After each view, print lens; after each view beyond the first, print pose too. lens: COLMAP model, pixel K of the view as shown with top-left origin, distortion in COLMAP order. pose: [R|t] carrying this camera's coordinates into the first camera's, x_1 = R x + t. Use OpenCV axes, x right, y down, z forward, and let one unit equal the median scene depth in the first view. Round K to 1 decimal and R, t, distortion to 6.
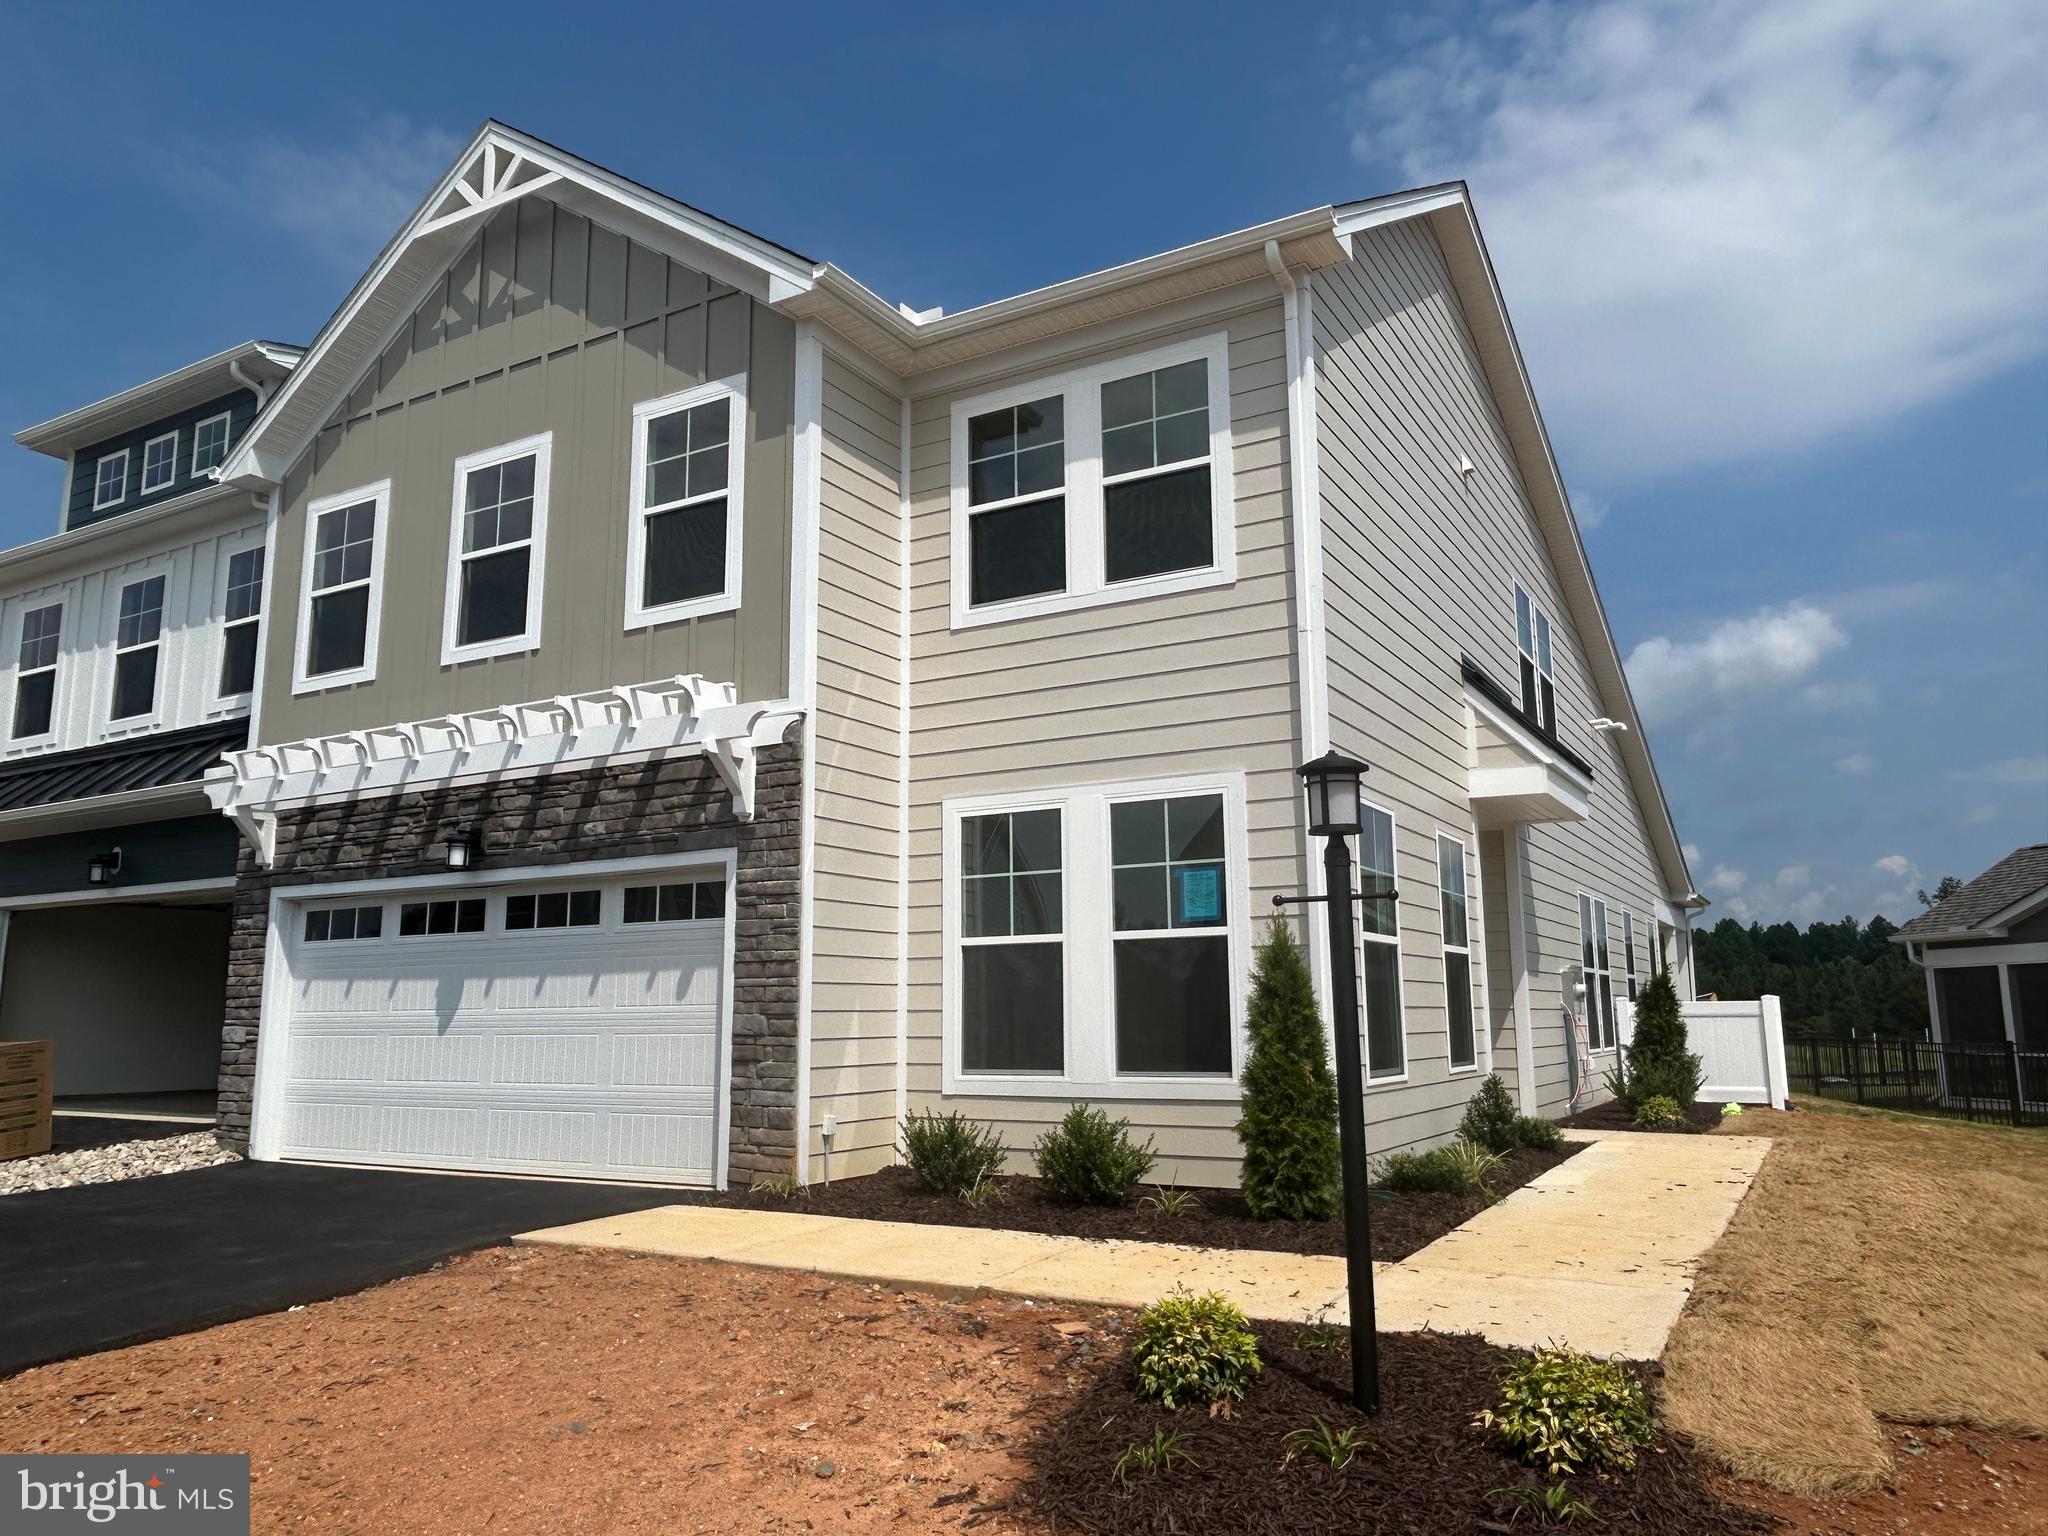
lens RADIAL K [[1412.1, 0, 1025.0], [0, 1412.1, 767.8], [0, 0, 1]] dist [0.009556, 0.000164]
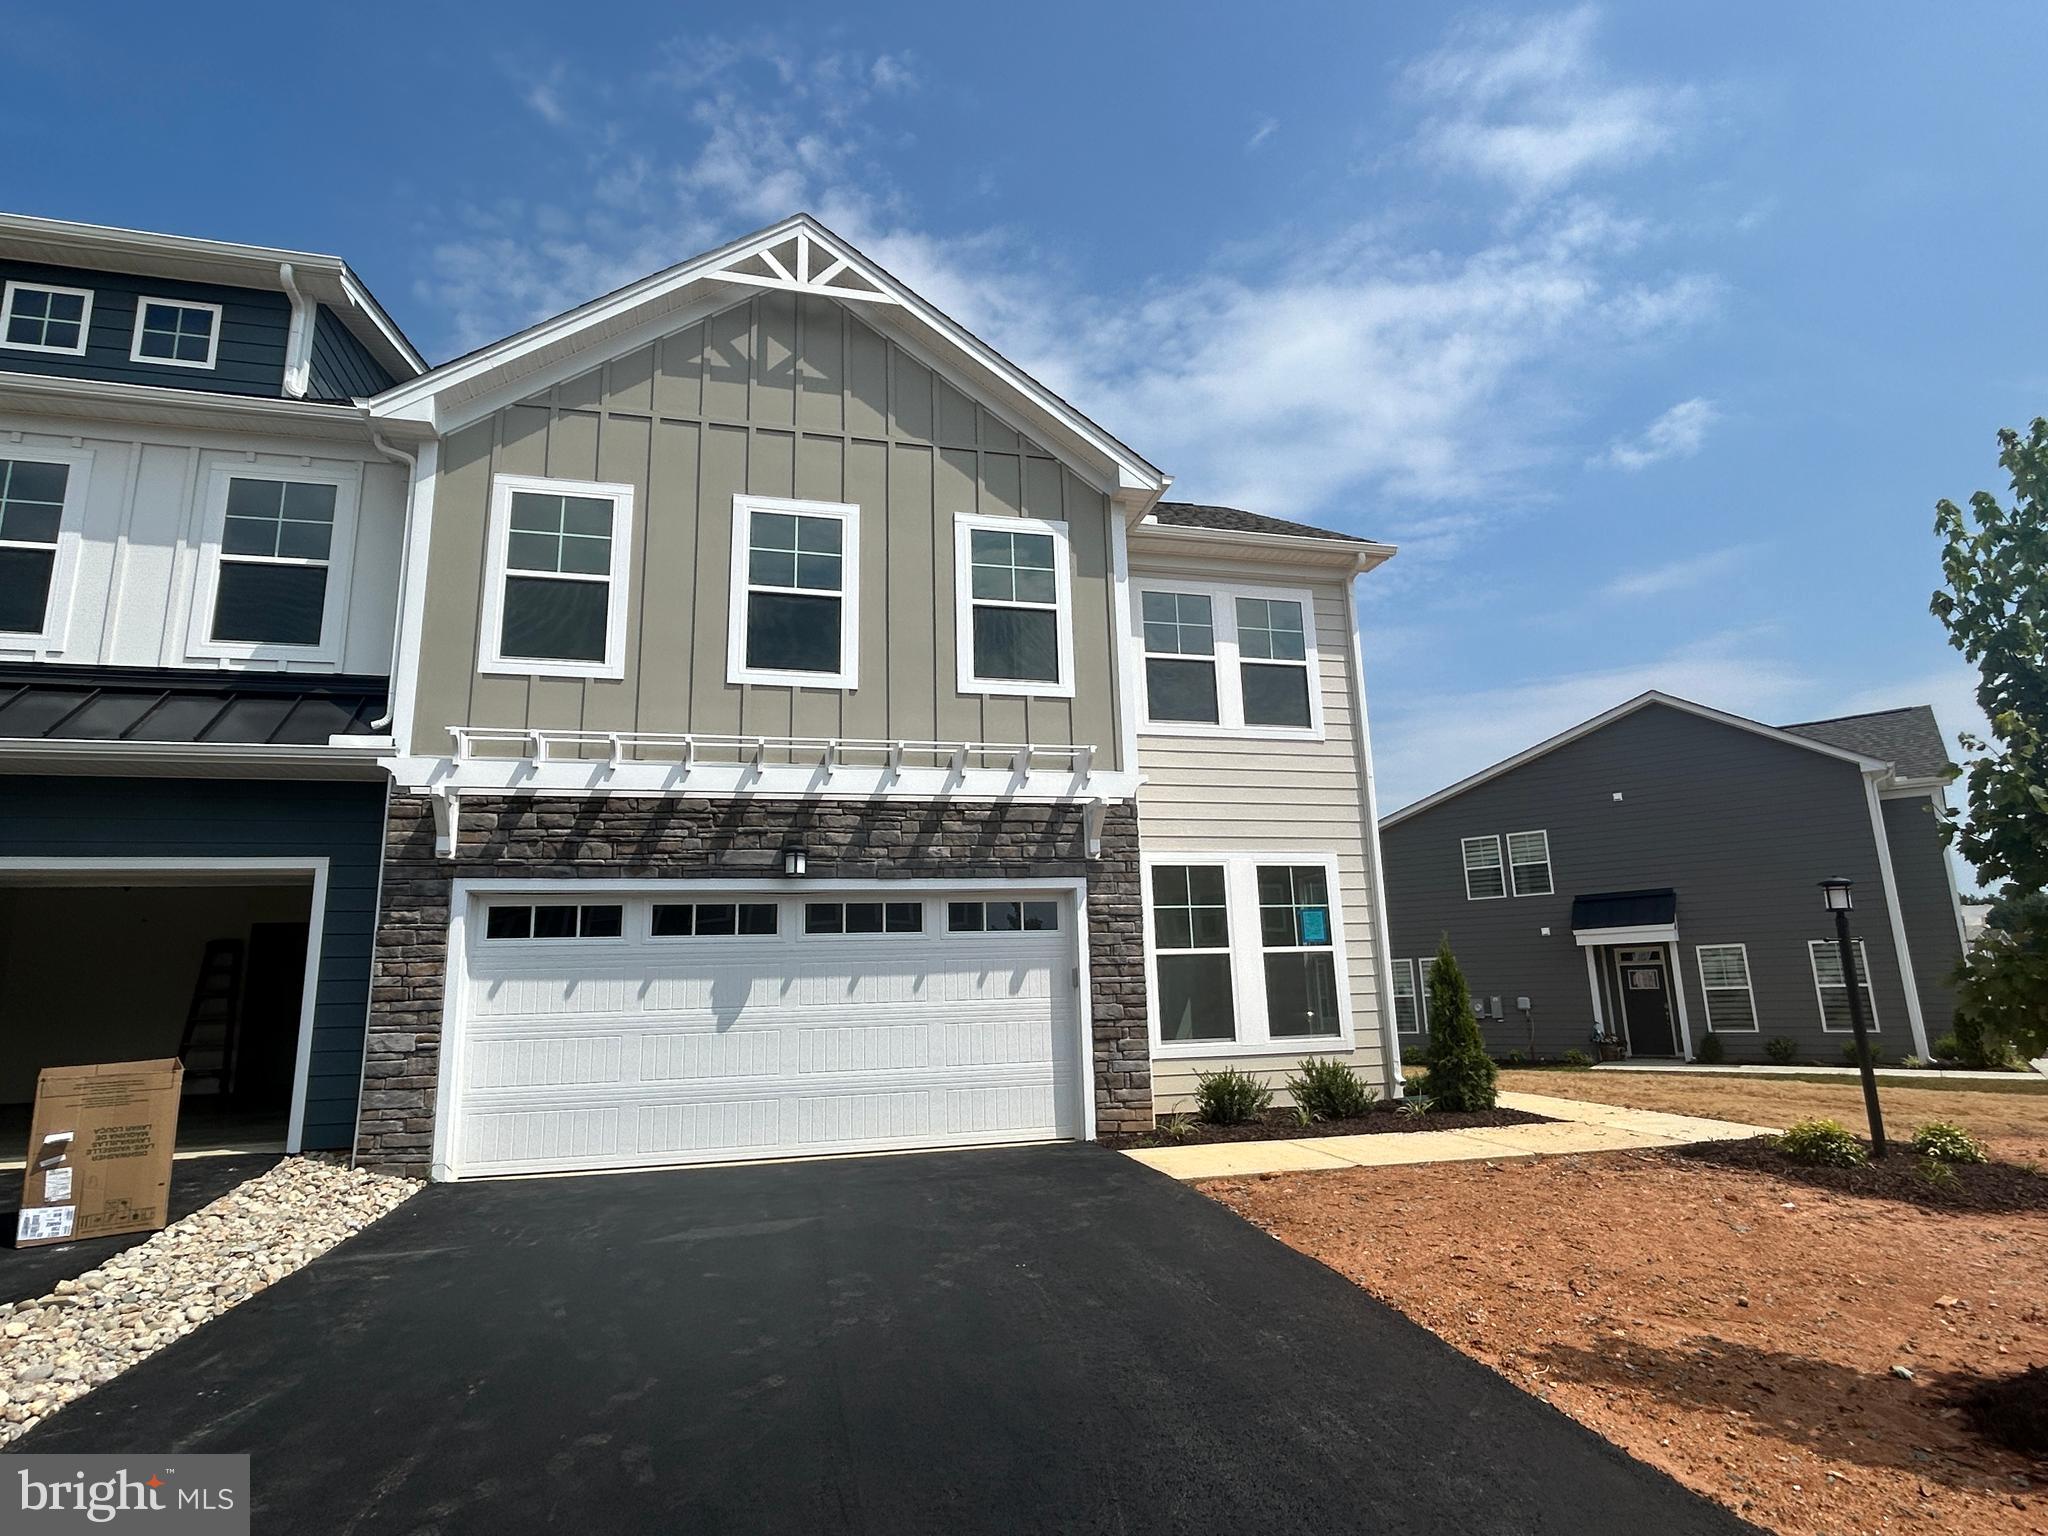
lens RADIAL K [[1089.8, 0, 1023.9], [0, 1089.8, 764.7], [0, 0, 1]] dist [-0.004638, -0.000966]
pose [[0.711944, 0.136327, 0.688876, -0.883169], [-0.097672, 0.990664, -0.095108, 0.049628], [-0.695410, 0.000428, 0.718613, 0.278585]]
